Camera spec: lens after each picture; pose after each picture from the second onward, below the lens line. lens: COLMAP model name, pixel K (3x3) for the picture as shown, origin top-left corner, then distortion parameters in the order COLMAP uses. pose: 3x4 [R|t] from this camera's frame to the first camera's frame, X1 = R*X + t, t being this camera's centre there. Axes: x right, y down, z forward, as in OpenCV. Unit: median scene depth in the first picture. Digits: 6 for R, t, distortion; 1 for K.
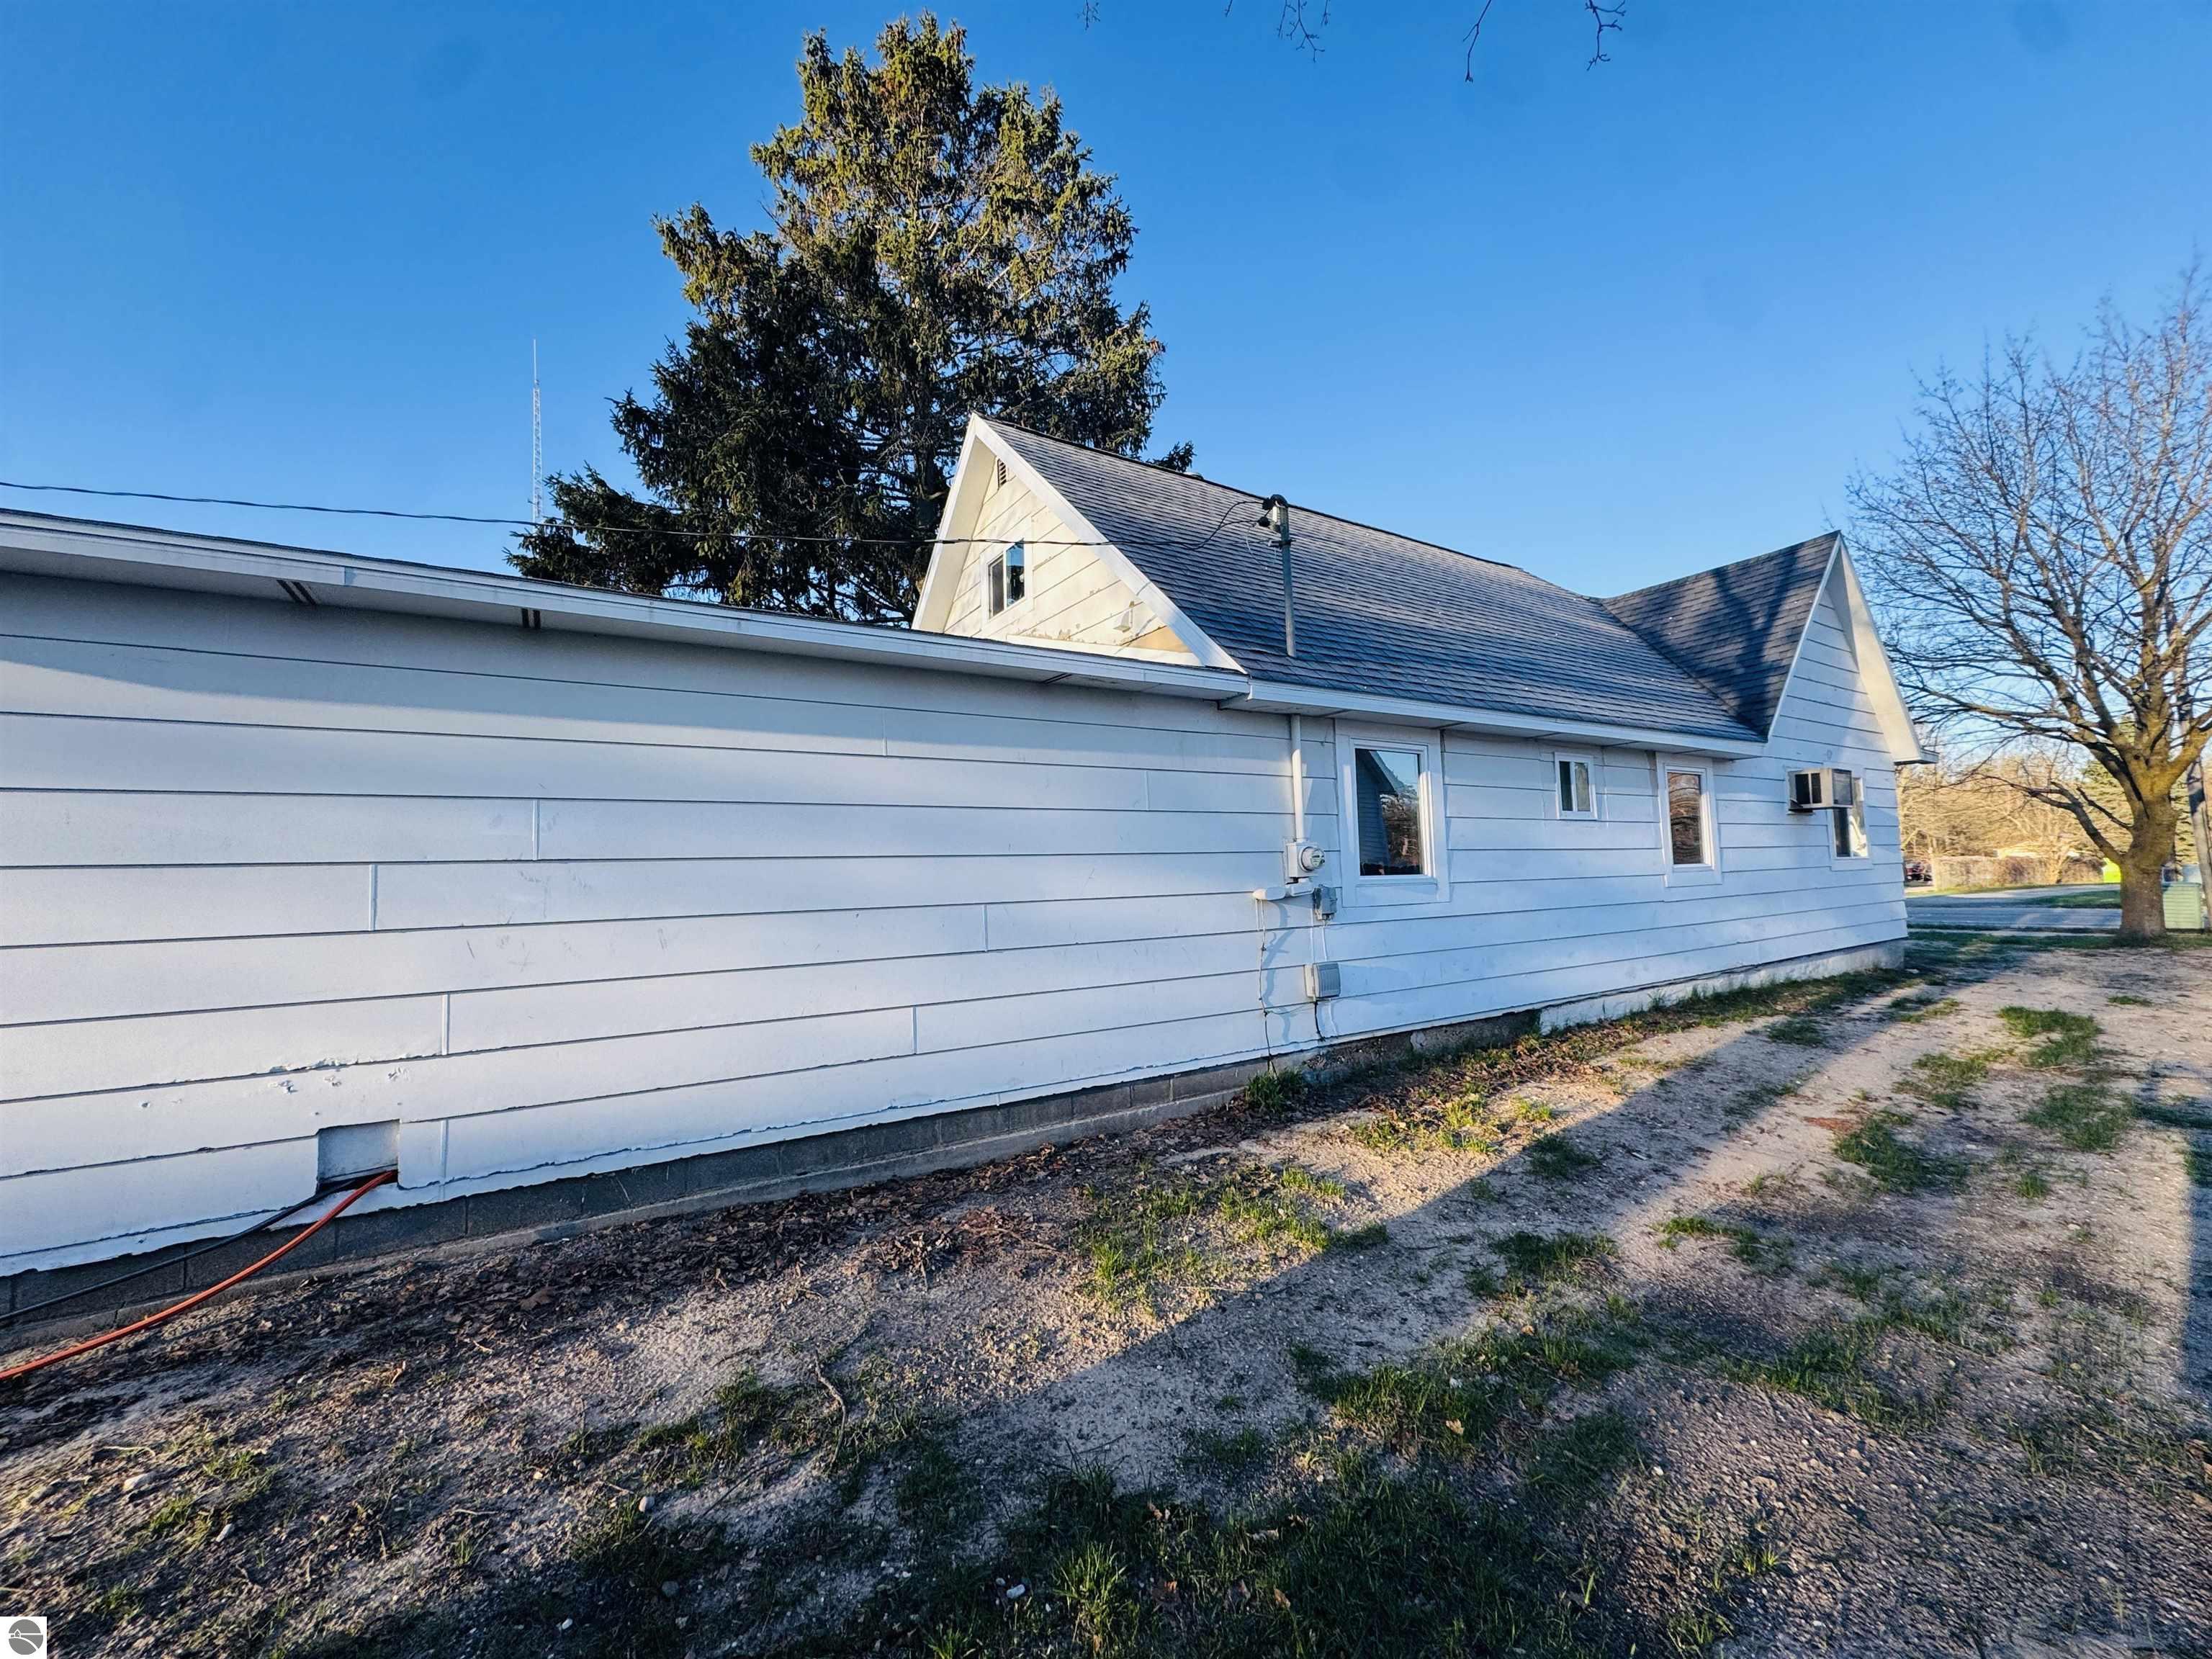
lens RADIAL K [[888.0, 0, 1106.0], [0, 888.0, 829.5], [0, 0, 1]] dist [0.002167, 0.000146]
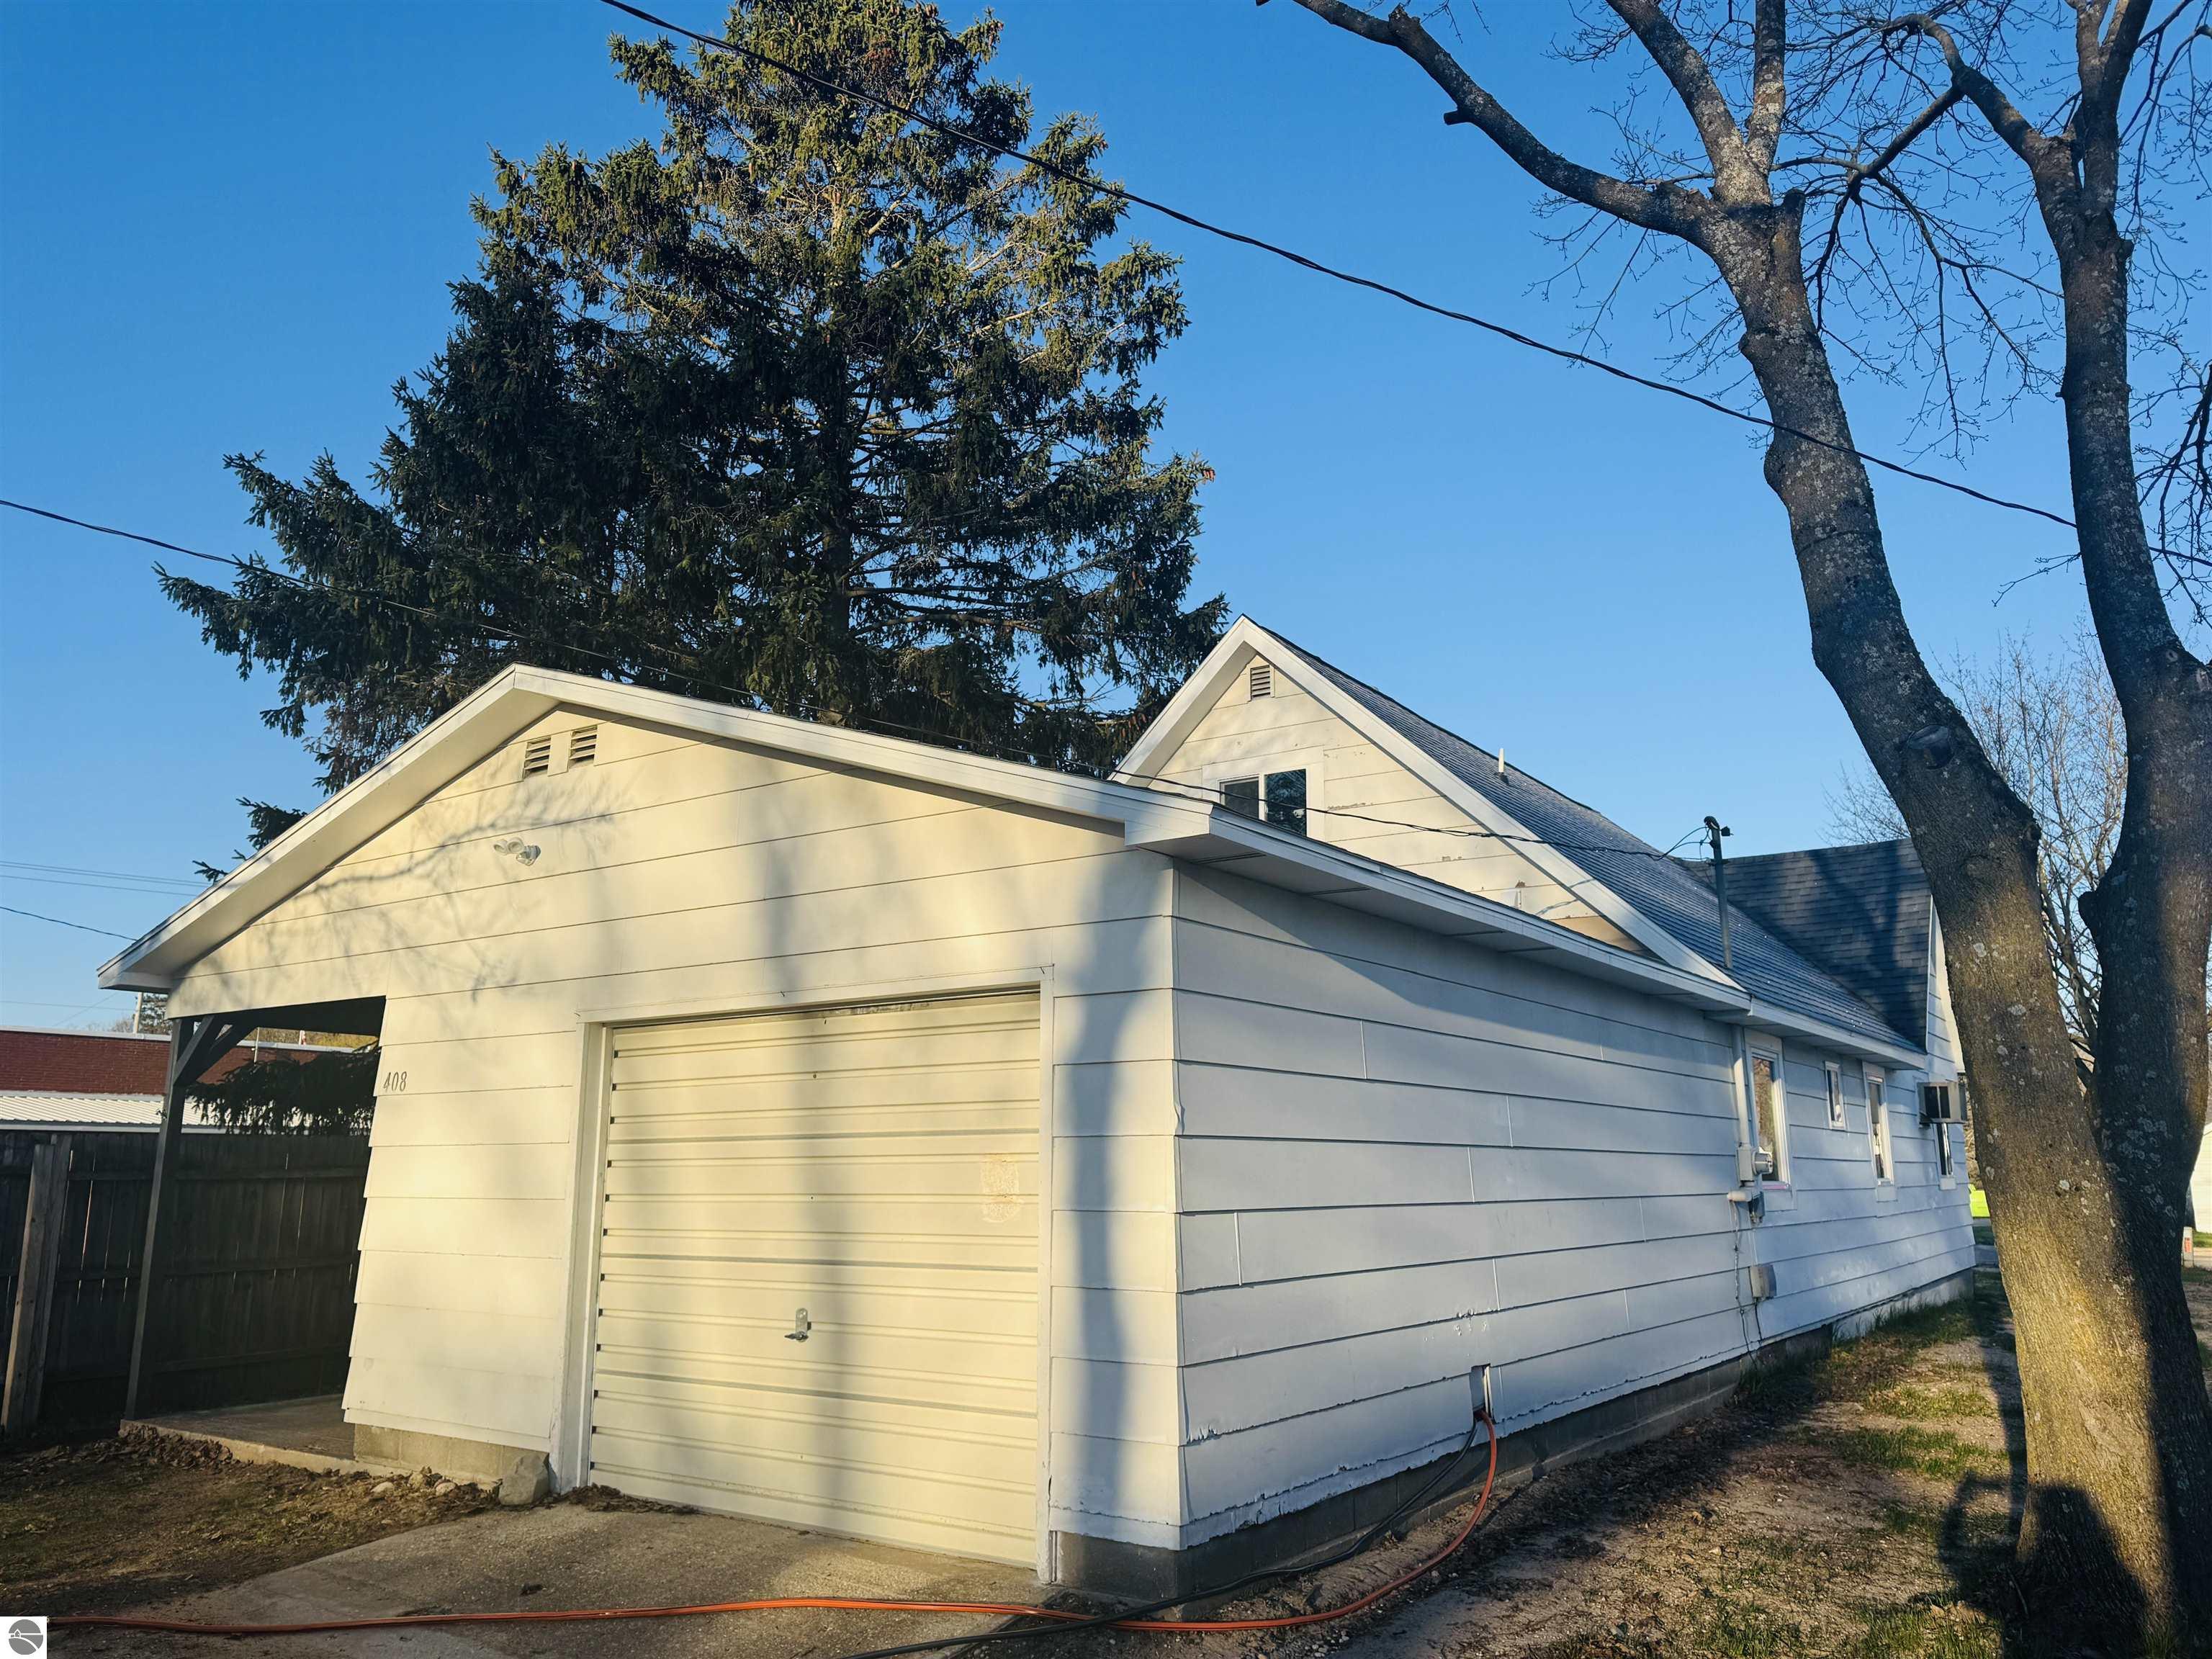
lens RADIAL K [[1591.7, 0, 1106.0], [0, 1591.7, 829.5], [0, 0, 1]] dist [0.056422, -0.111235]
pose [[0.926907, 0.114301, 0.357461, -0.679513], [-0.058577, 0.984881, -0.163031, -0.001473], [-0.370691, 0.130175, 0.919588, -0.294215]]
